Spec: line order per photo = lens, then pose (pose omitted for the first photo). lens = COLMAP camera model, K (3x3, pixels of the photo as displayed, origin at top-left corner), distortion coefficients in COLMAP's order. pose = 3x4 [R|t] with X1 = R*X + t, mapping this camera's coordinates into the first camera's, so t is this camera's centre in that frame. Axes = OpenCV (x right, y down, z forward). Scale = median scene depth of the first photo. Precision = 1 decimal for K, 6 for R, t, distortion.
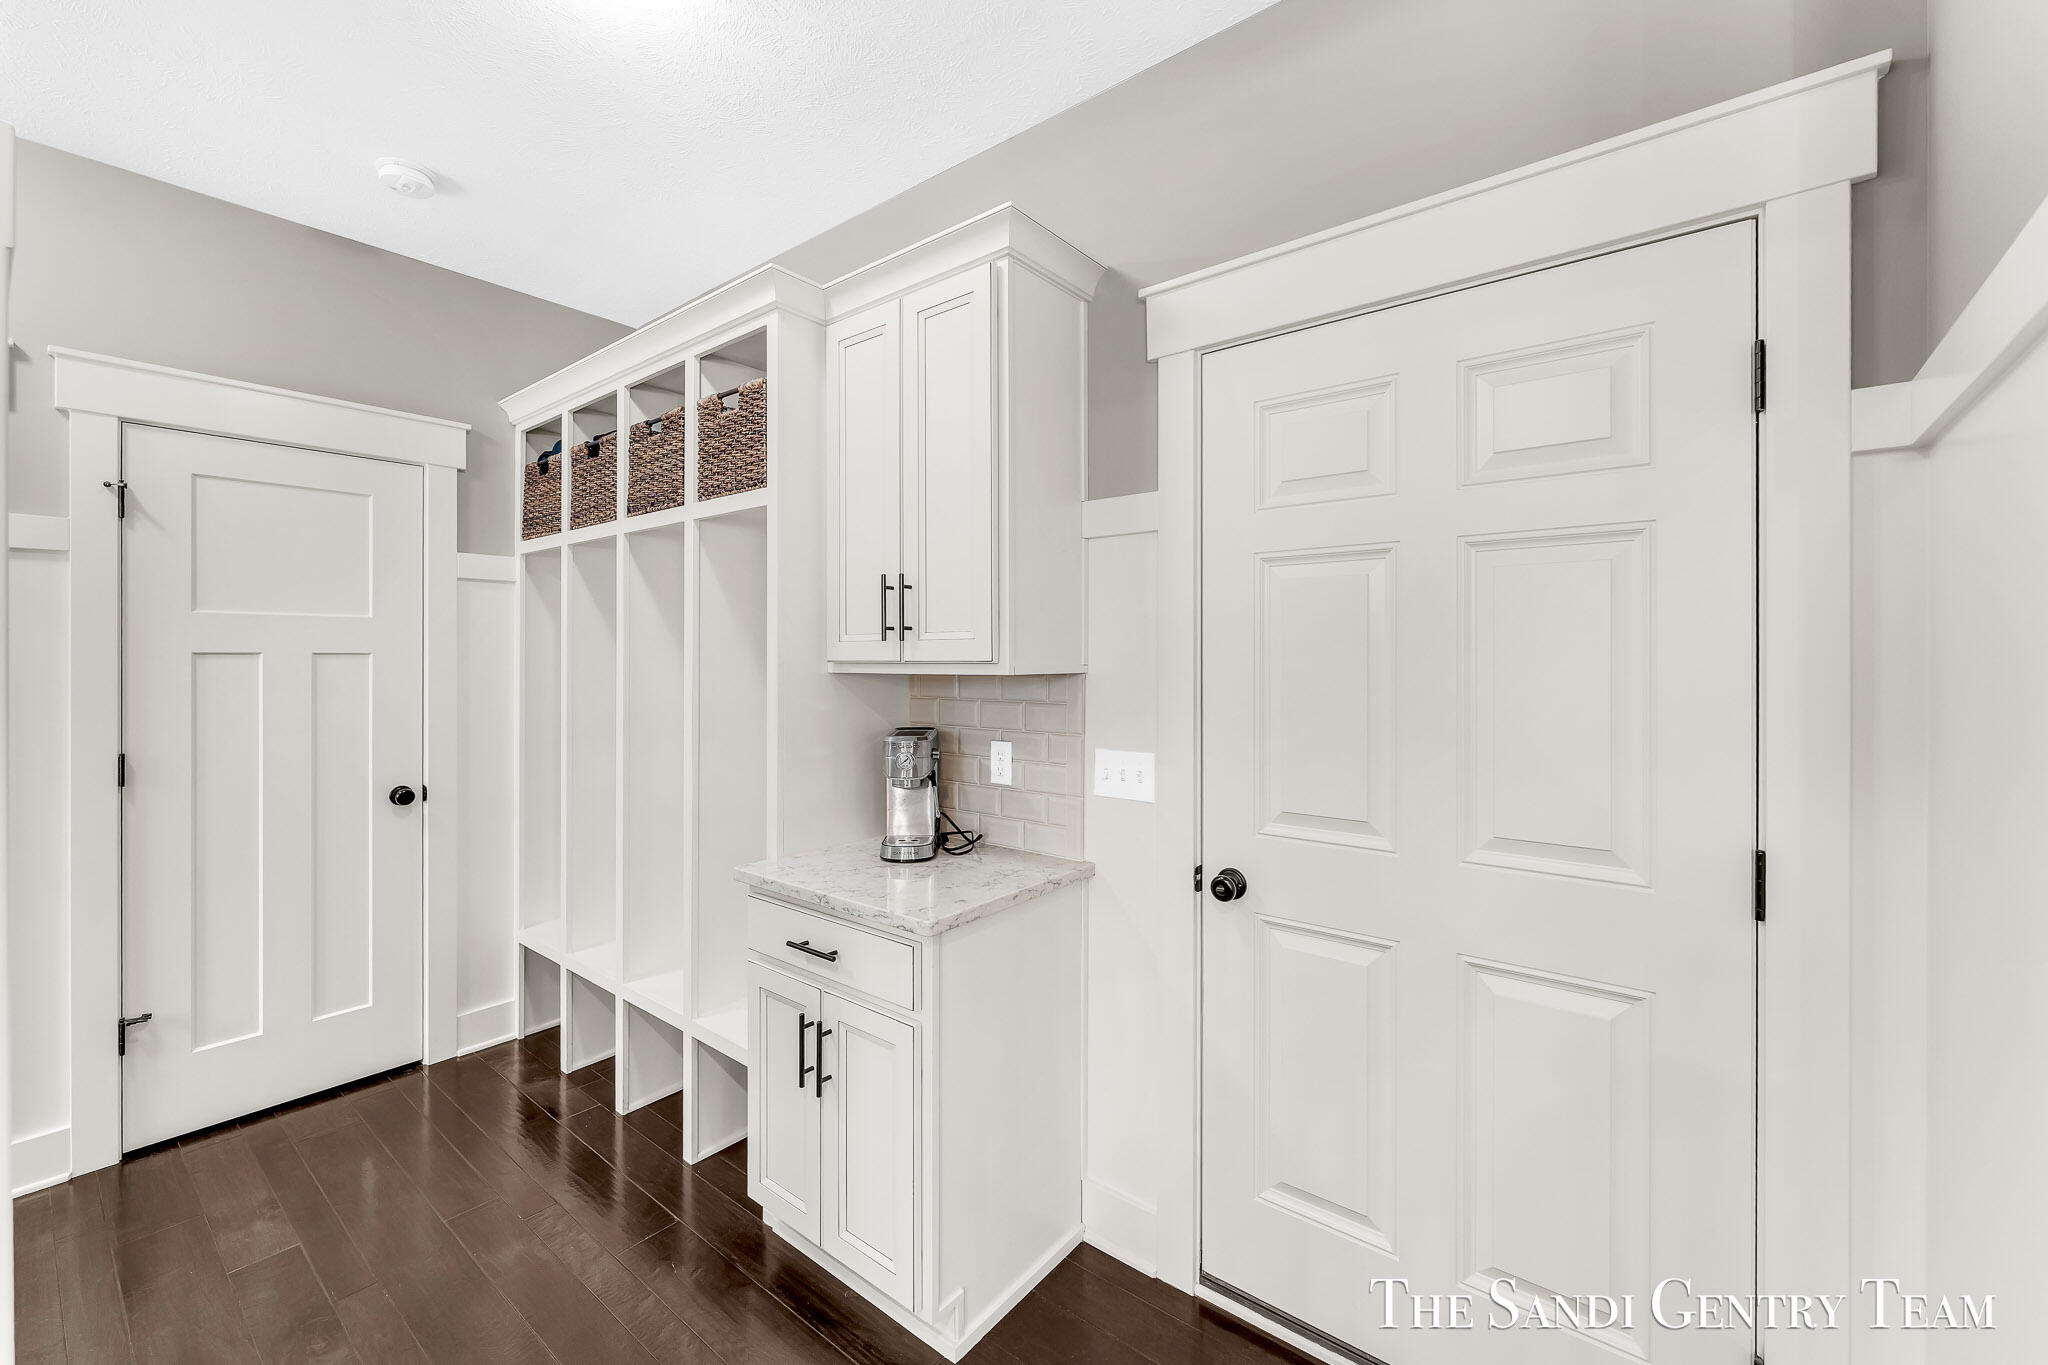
lens RADIAL K [[844.9, 0, 1016.0], [0, 844.9, 673.8], [0, 0, 1]] dist [0.000617, 0.000065]
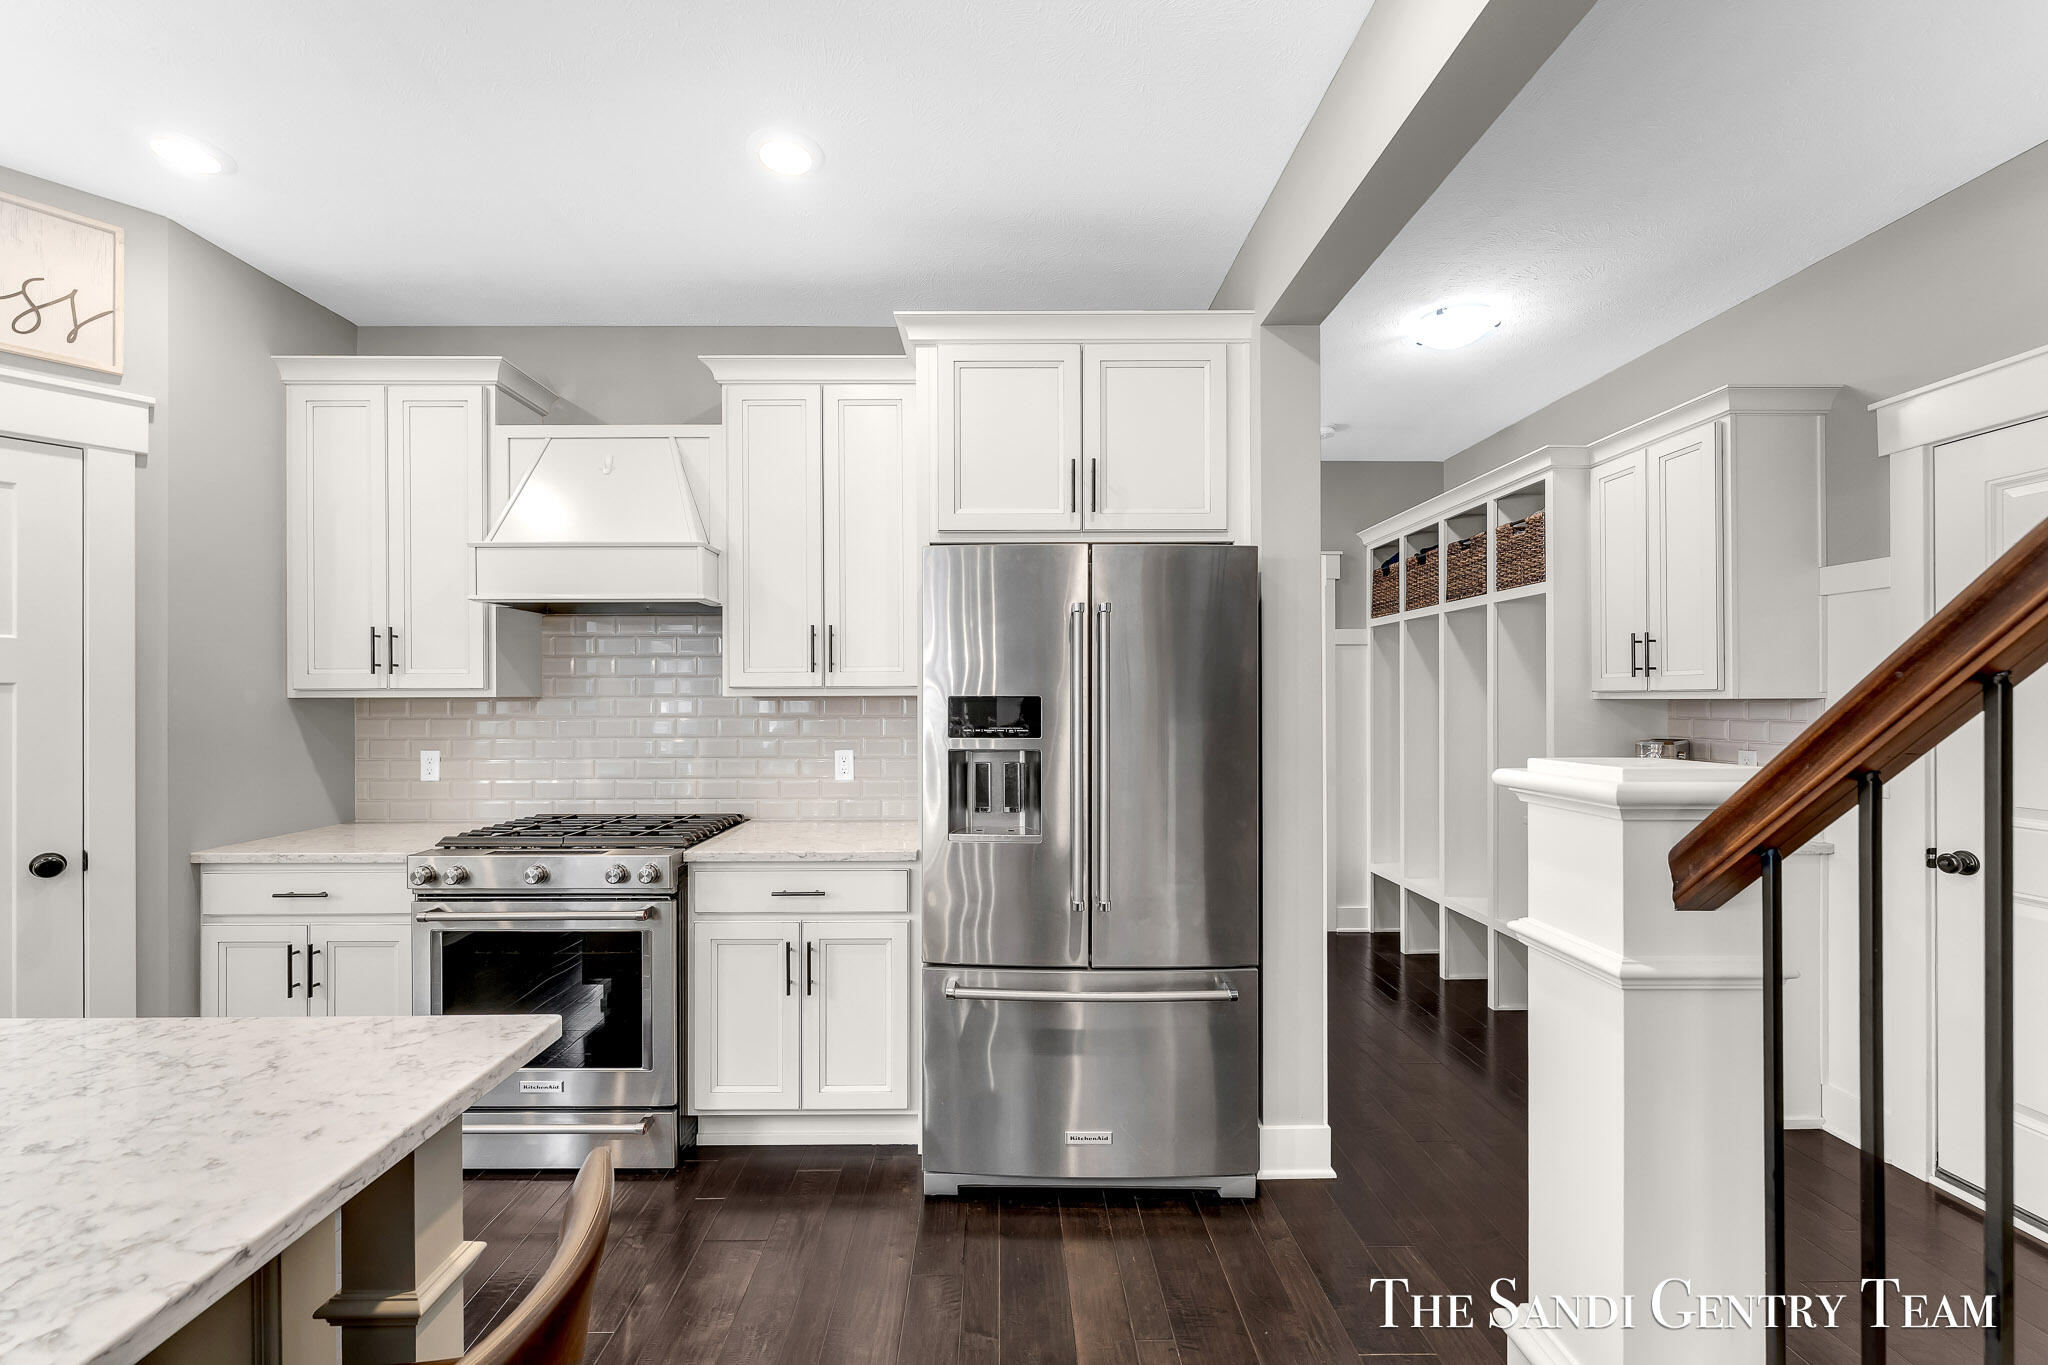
lens RADIAL K [[819.6, 0, 1009.8], [0, 819.6, 687.5], [0, 0, 1]] dist [0.000584, 0.000216]
pose [[0.638993, -0.011810, -0.769122, 0.216527], [-0.012622, 0.999587, -0.025836, 0.026465], [0.769109, 0.026217, 0.638579, -0.666728]]
